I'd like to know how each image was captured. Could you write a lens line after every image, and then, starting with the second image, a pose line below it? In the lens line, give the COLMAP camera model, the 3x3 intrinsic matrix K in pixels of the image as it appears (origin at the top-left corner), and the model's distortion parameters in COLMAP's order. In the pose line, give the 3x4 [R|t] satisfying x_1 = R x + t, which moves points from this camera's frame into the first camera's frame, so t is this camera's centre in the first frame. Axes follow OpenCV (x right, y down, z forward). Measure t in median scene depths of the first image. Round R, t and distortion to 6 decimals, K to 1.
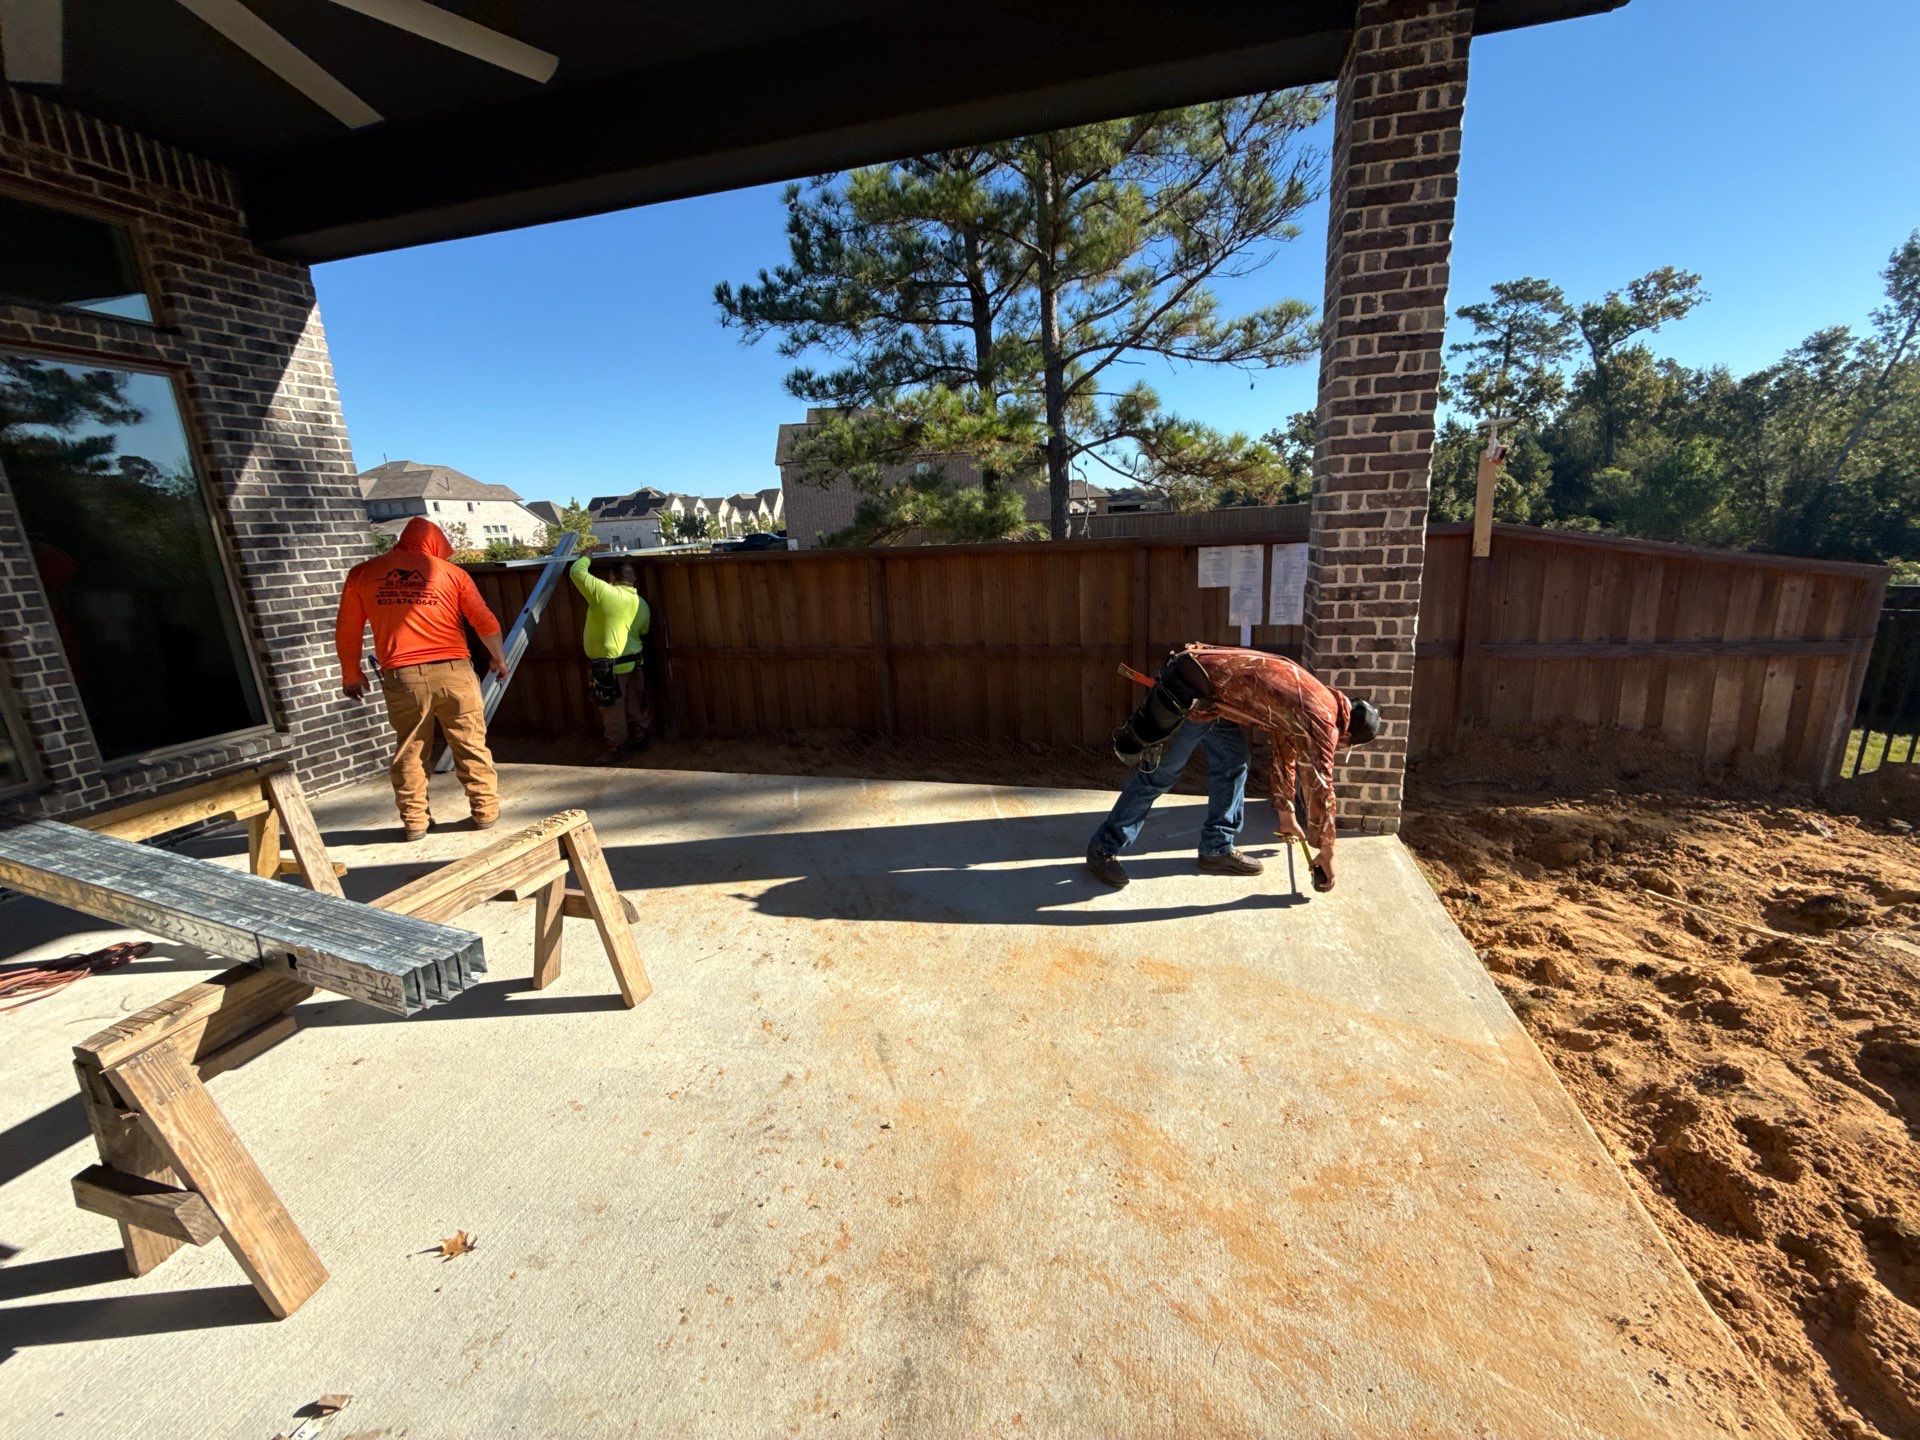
lens RADIAL K [[757.8, 0, 965.2], [0, 757.8, 719.8], [0, 0, 1]] dist [-0.000087, -0.000782]
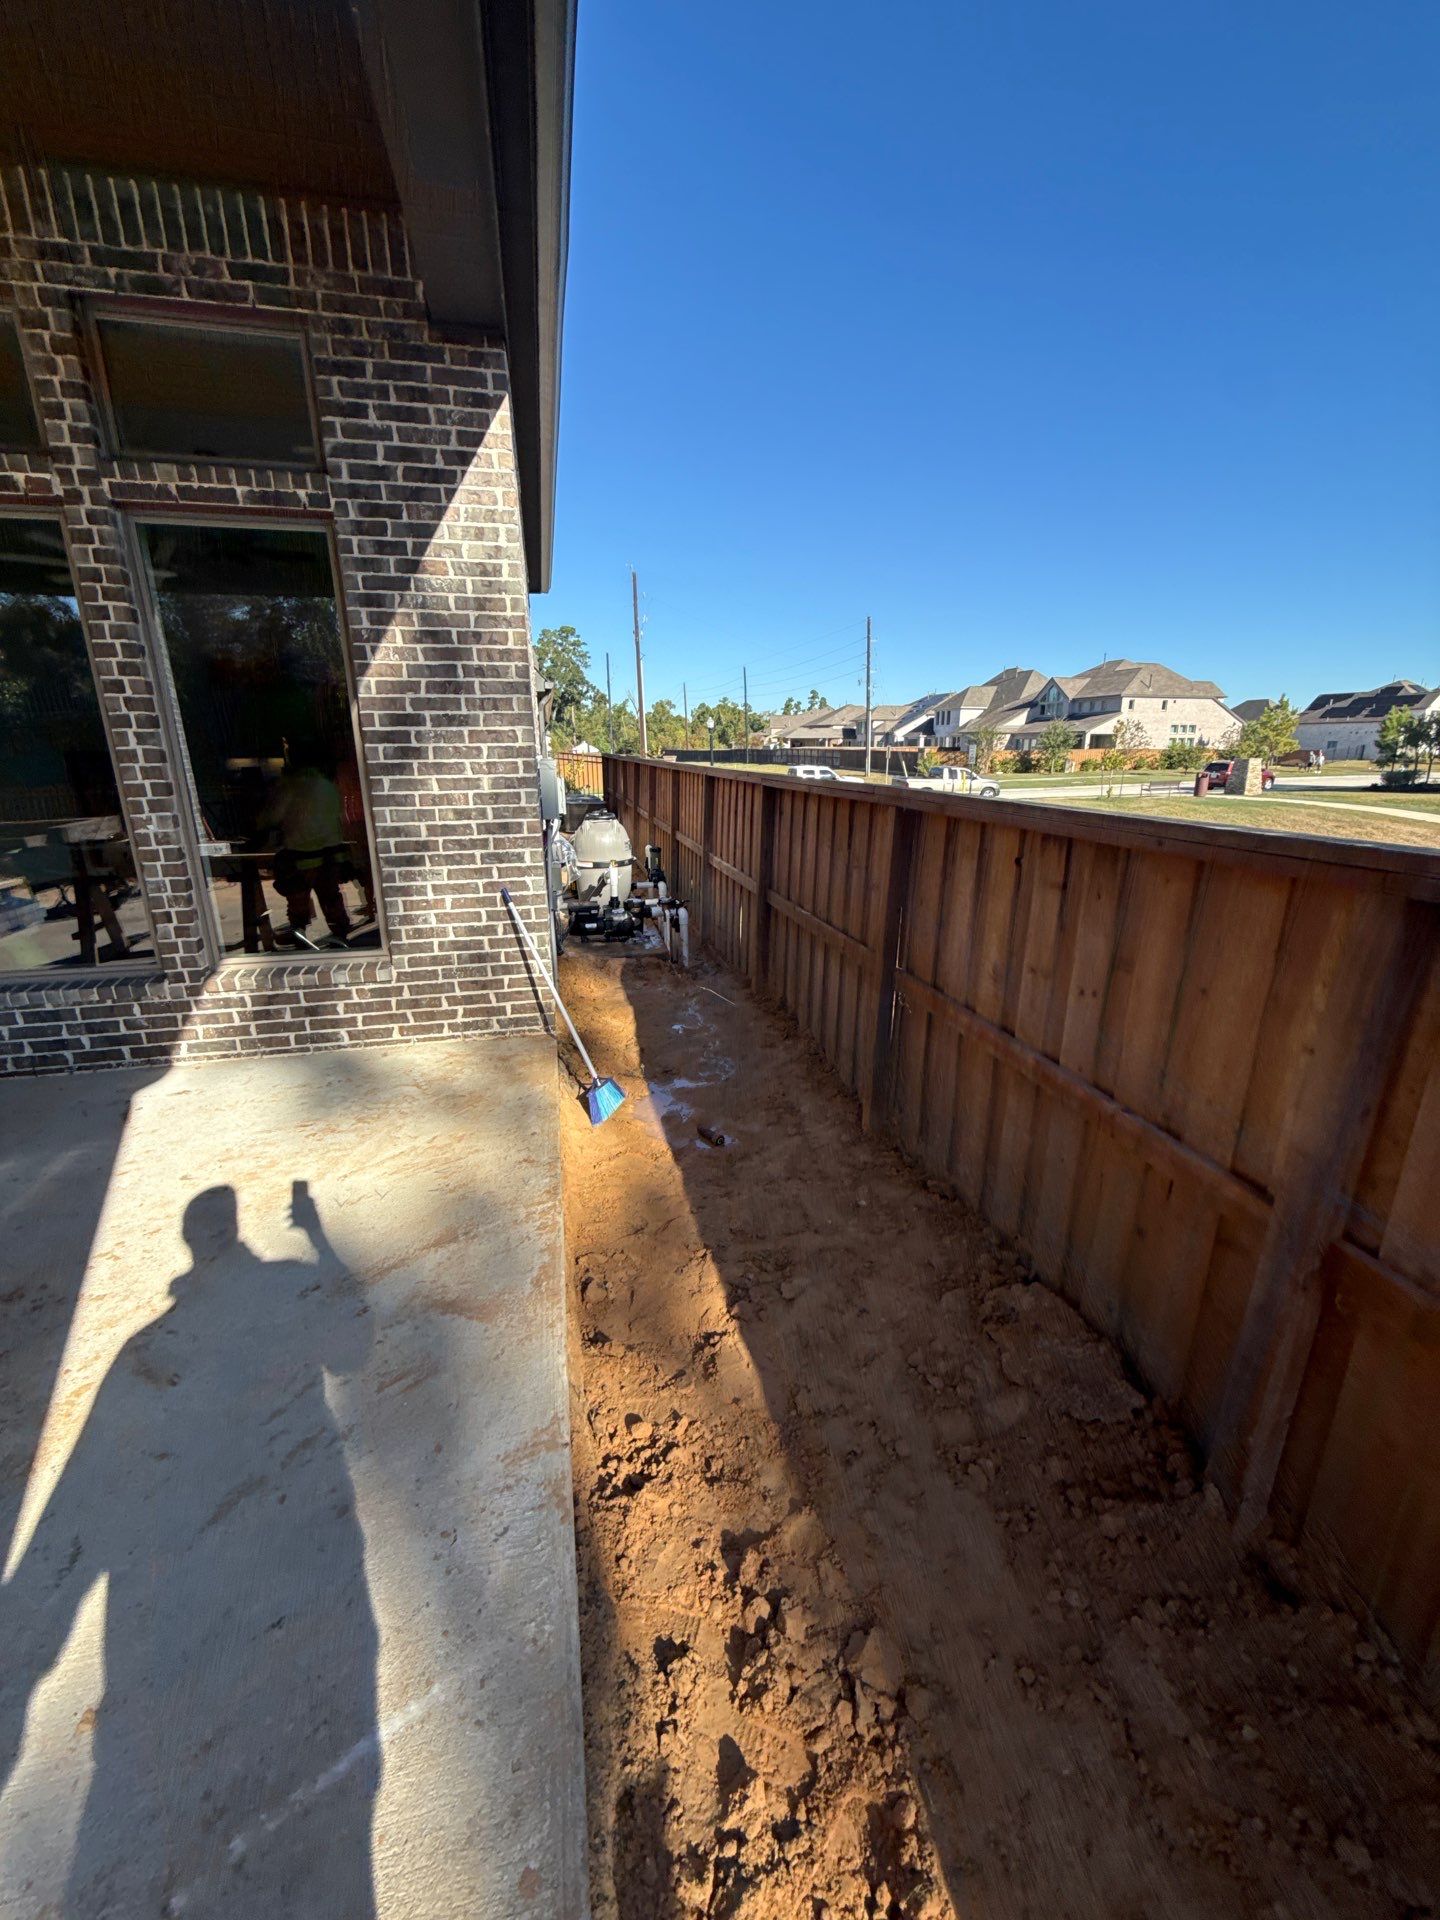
lens RADIAL K [[756.2, 0, 729.6], [0, 756.2, 962.8], [0, 0, 1]] dist [-0.001213, 0.000044]
pose [[0.463635, 0.284661, -0.839053, -0.006410], [-0.239167, 0.952040, 0.190837, -0.099344], [0.853136, 0.112196, 0.509481, 0.374729]]
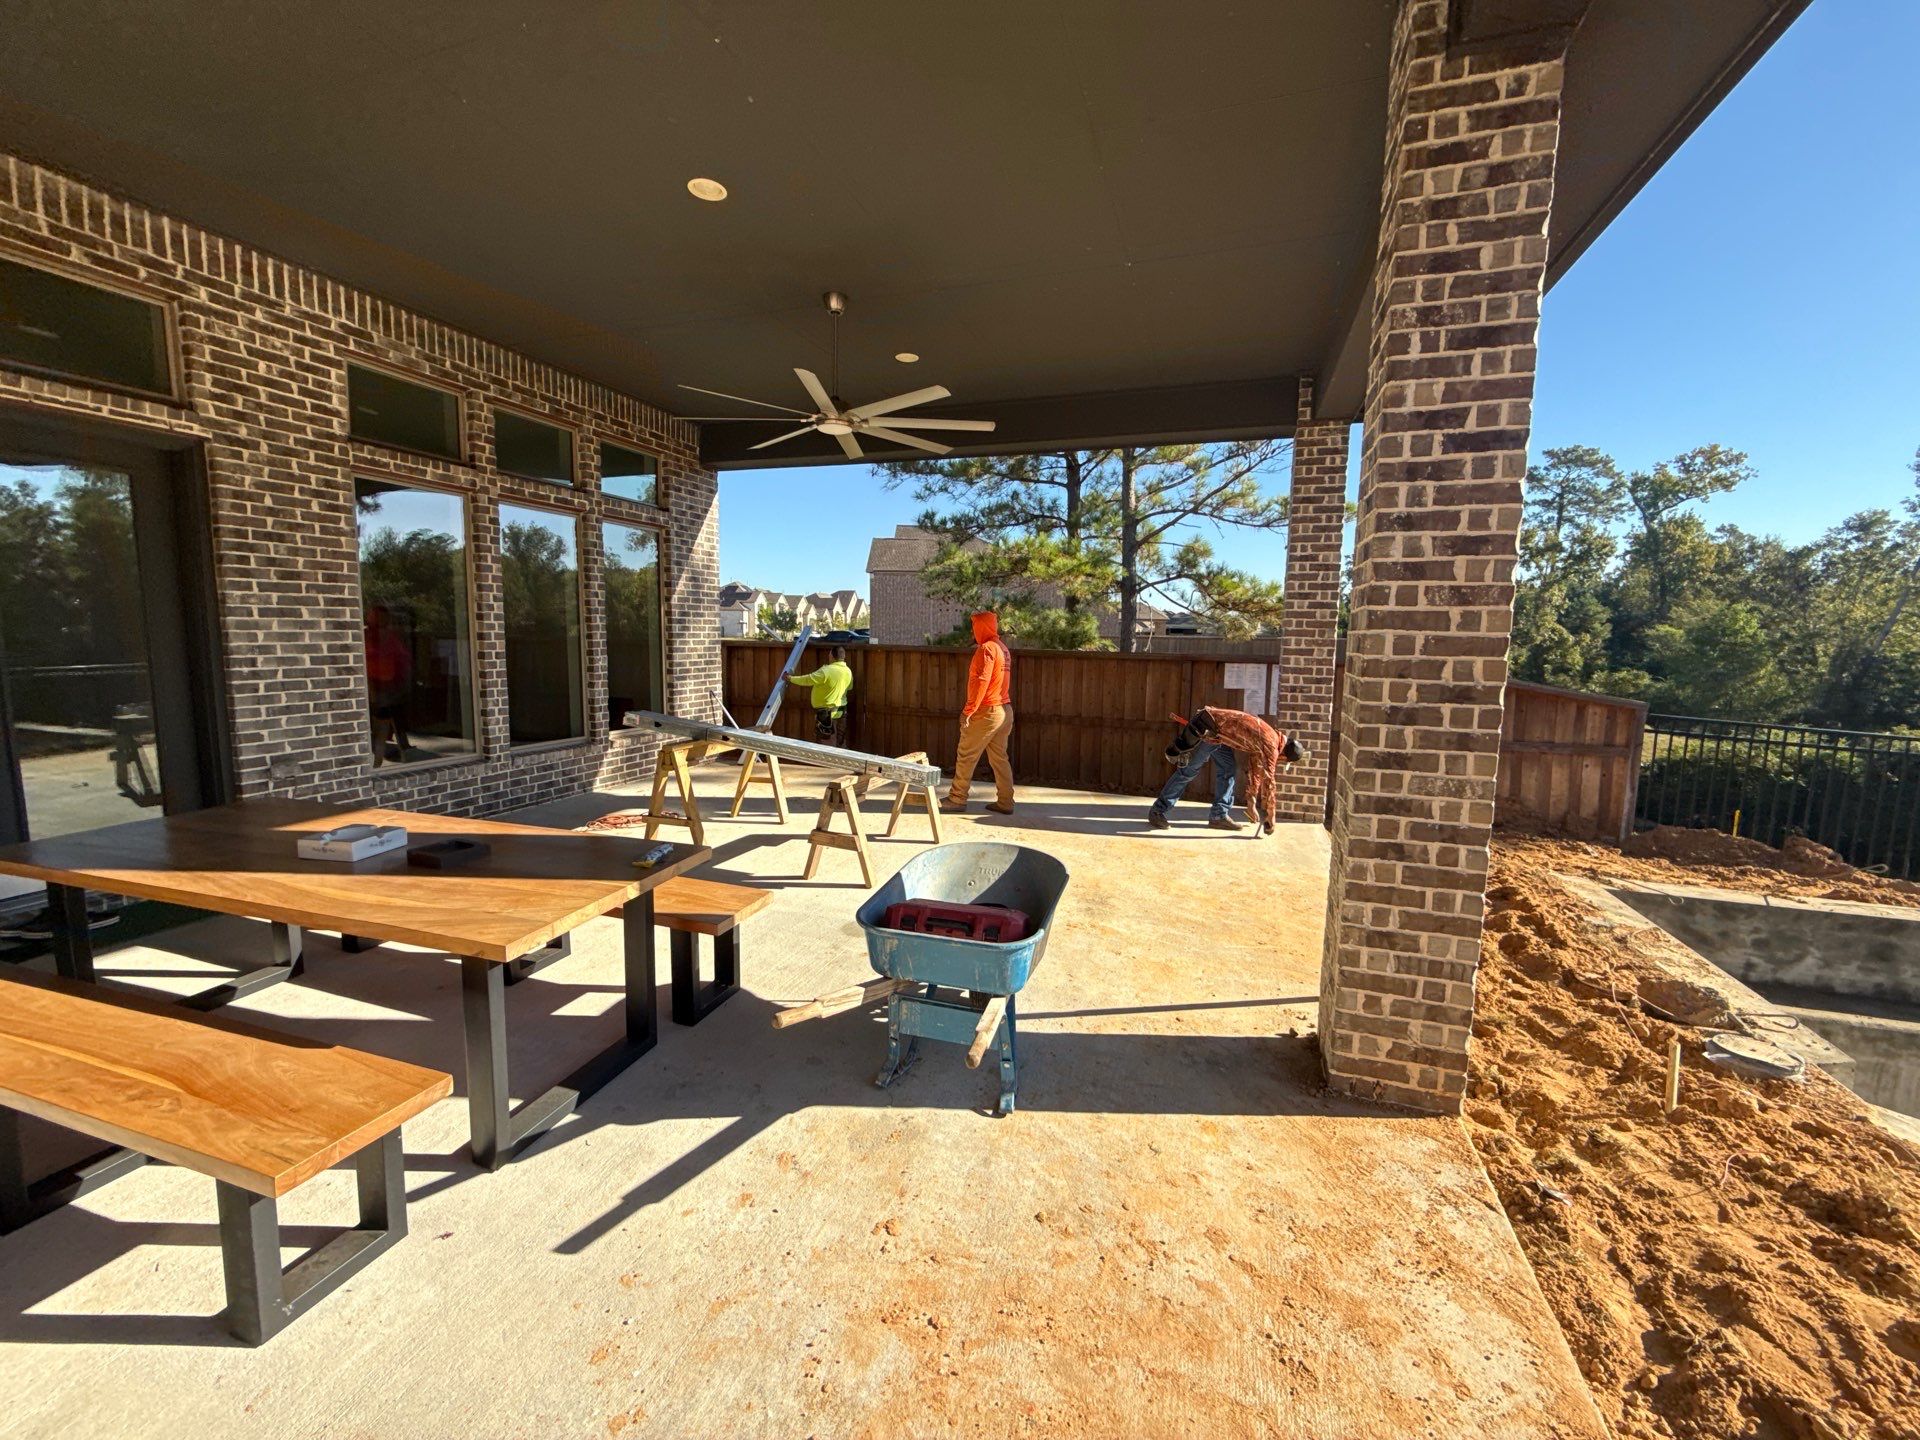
lens RADIAL K [[761.3, 0, 963.5], [0, 761.3, 709.6], [0, 0, 1]] dist [-0.001875, 0.000151]
pose [[0.994611, 0.075616, -0.070924, -0.053495], [-0.085484, 0.985228, -0.148384, 0.070633], [0.058656, 0.153648, 0.986383, -0.273739]]
